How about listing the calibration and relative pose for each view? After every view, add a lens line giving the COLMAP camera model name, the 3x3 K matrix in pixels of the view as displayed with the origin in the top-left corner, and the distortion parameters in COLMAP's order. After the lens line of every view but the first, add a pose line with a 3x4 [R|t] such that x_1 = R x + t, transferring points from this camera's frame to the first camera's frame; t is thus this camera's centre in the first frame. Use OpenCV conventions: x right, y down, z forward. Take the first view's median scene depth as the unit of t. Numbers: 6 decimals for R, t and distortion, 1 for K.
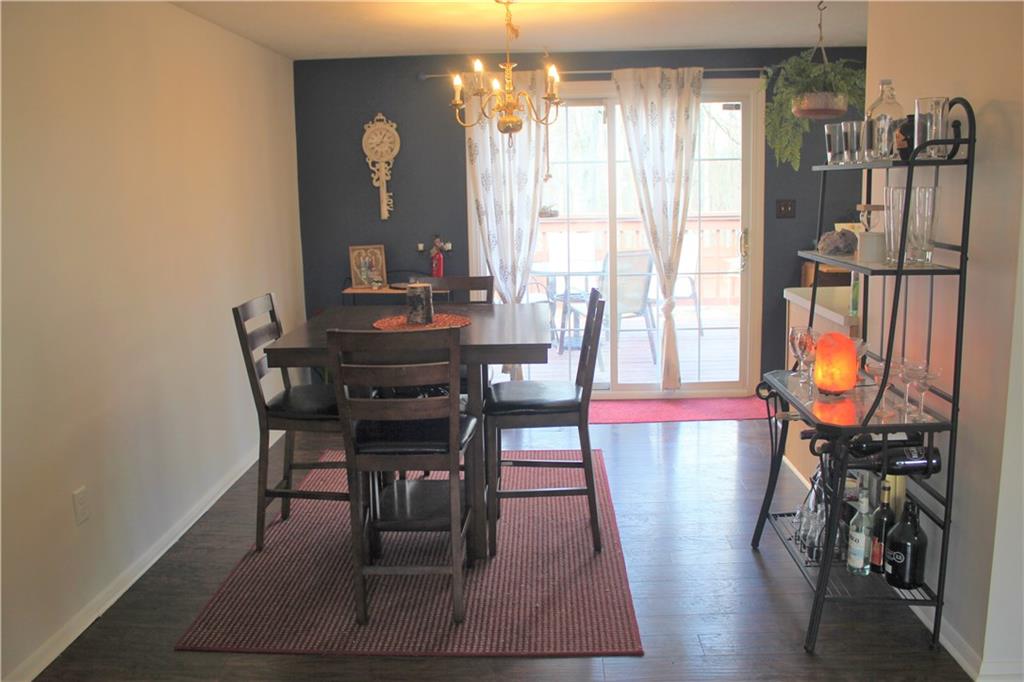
lens RADIAL K [[856.5, 0, 512.0], [0, 856.5, 341.0], [0, 0, 1]] dist [-0.176204, 0.159437]
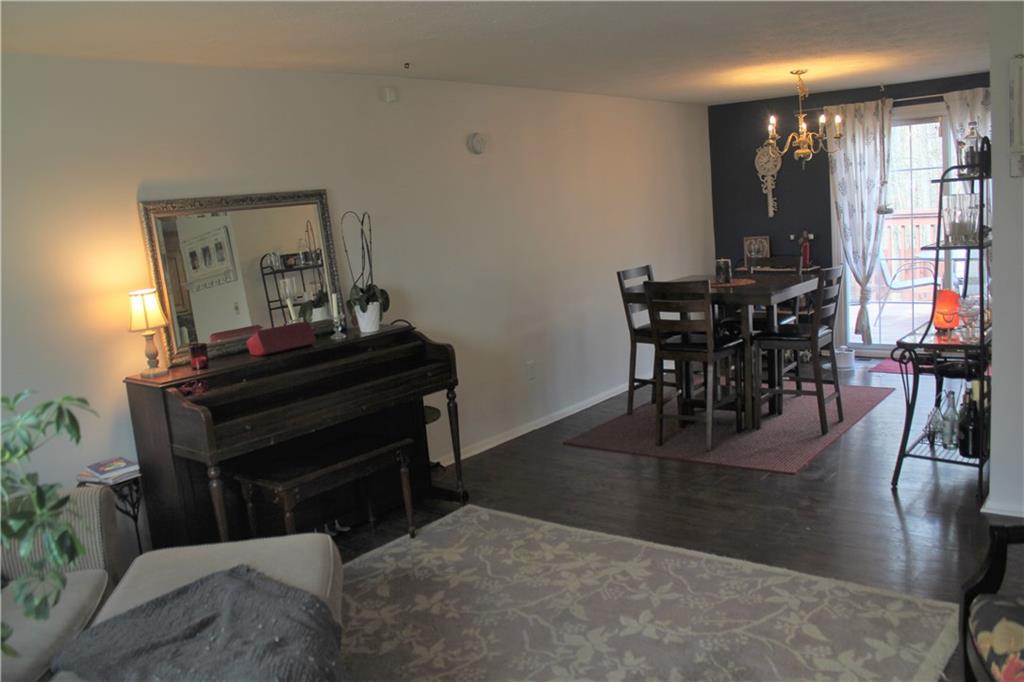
lens RADIAL K [[856.5, 0, 512.0], [0, 856.5, 341.0], [0, 0, 1]] dist [-0.176204, 0.159437]
pose [[0.809228, 0.051070, -0.585271, 0.323678], [-0.044996, 0.998676, 0.024929, 0.041944], [0.585770, 0.006161, 0.810454, -0.349271]]
